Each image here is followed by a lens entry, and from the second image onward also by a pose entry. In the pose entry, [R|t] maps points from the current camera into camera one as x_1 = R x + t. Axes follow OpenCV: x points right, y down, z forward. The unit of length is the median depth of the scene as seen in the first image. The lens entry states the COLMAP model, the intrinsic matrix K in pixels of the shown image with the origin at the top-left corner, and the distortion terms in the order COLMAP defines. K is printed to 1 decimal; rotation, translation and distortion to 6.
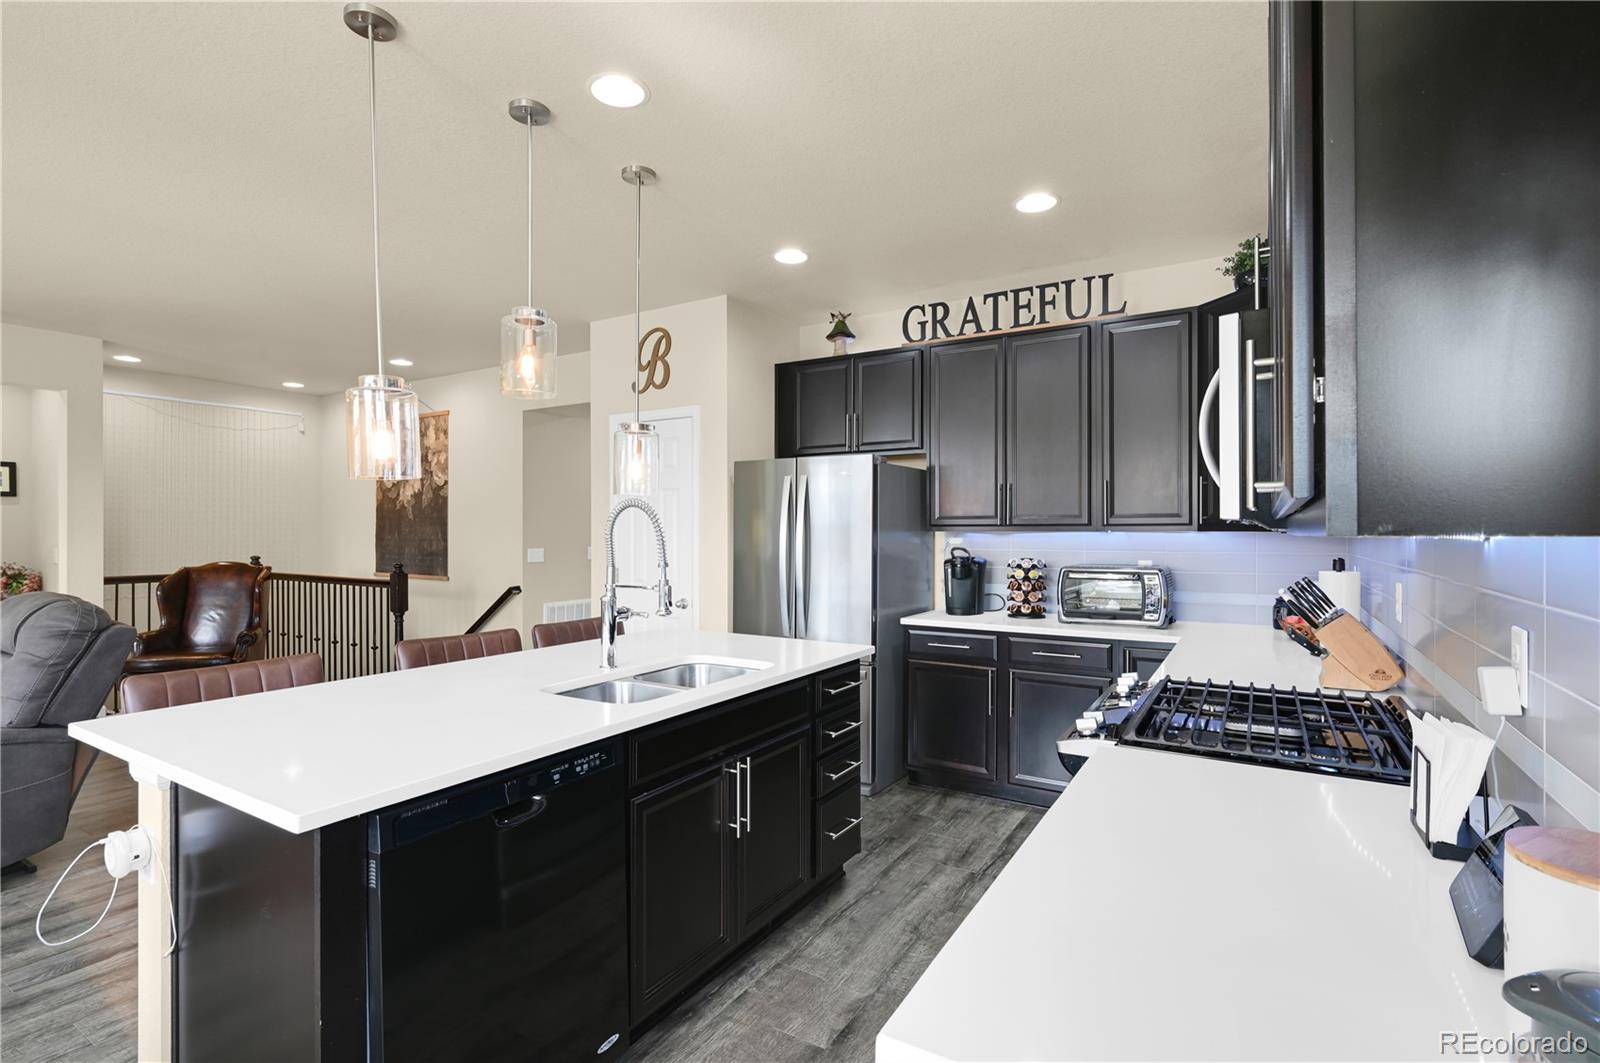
lens RADIAL K [[758.6, 0, 798.4], [0, 758.6, 536.0], [0, 0, 1]] dist [-0.002177, 0.001017]
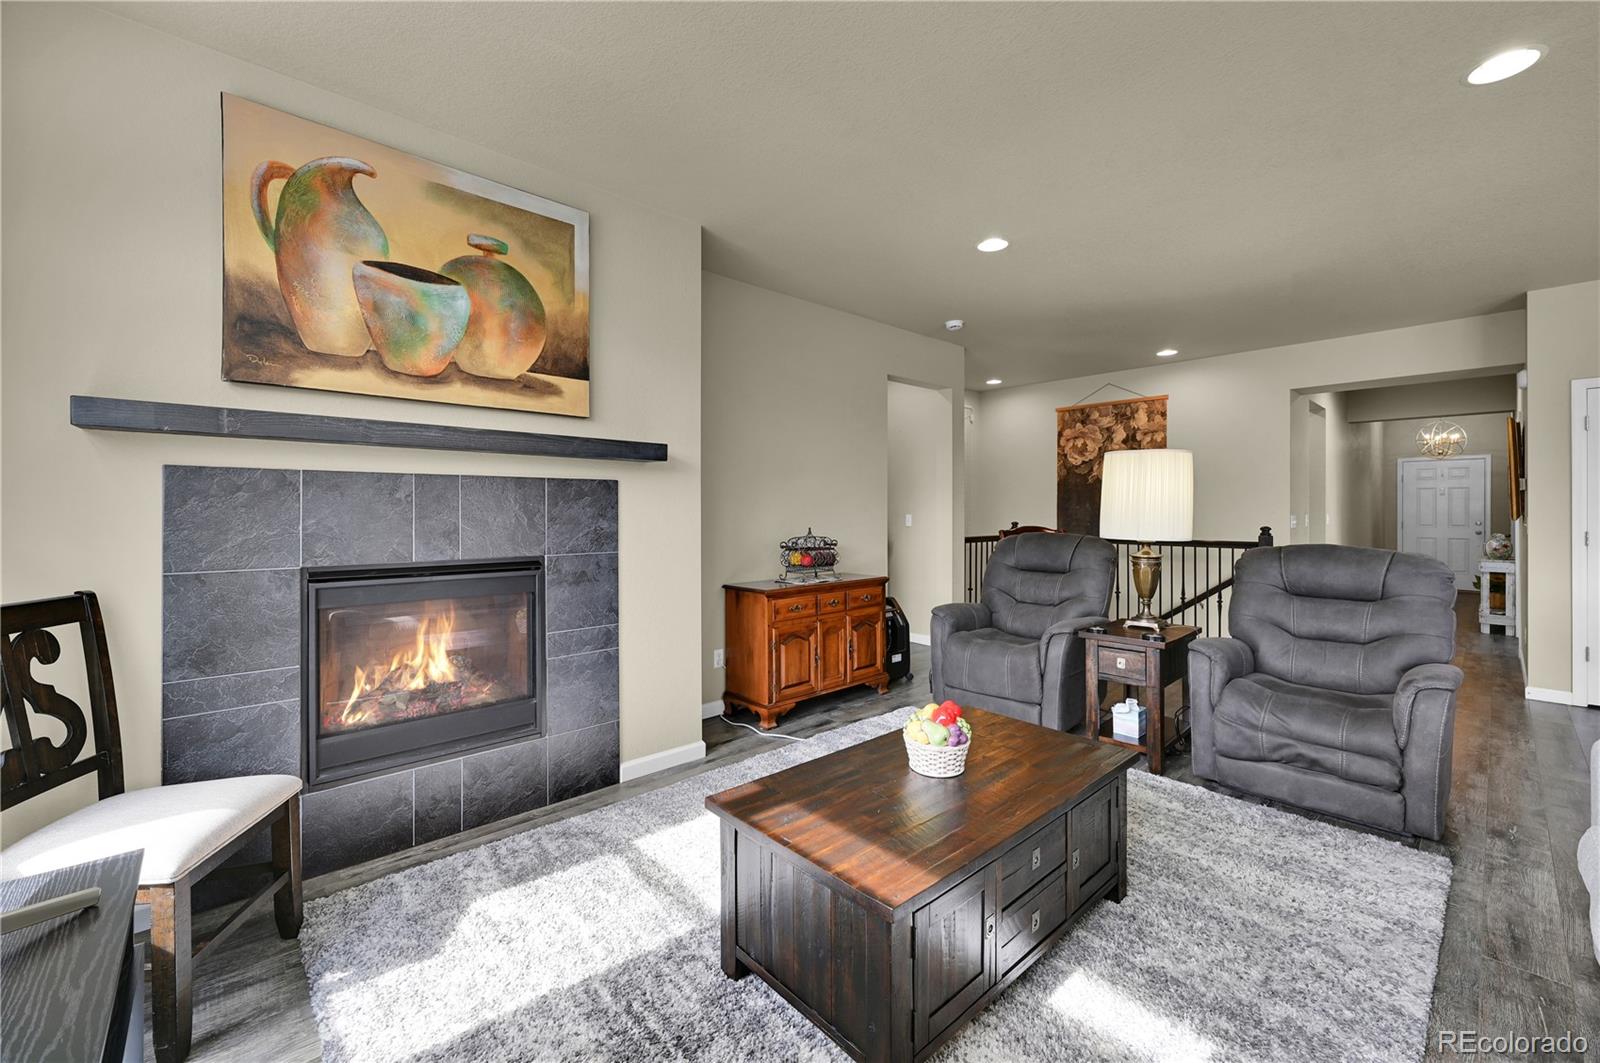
lens RADIAL K [[646.1, 0, 798.2], [0, 646.1, 511.2], [0, 0, 1]] dist [0.000743, -0.000329]
pose [[0.957370, -0.001710, -0.288858, -1.121506], [0.000125, 0.999985, -0.005506, 0.022236], [0.288863, 0.005235, 0.957356, -0.137820]]
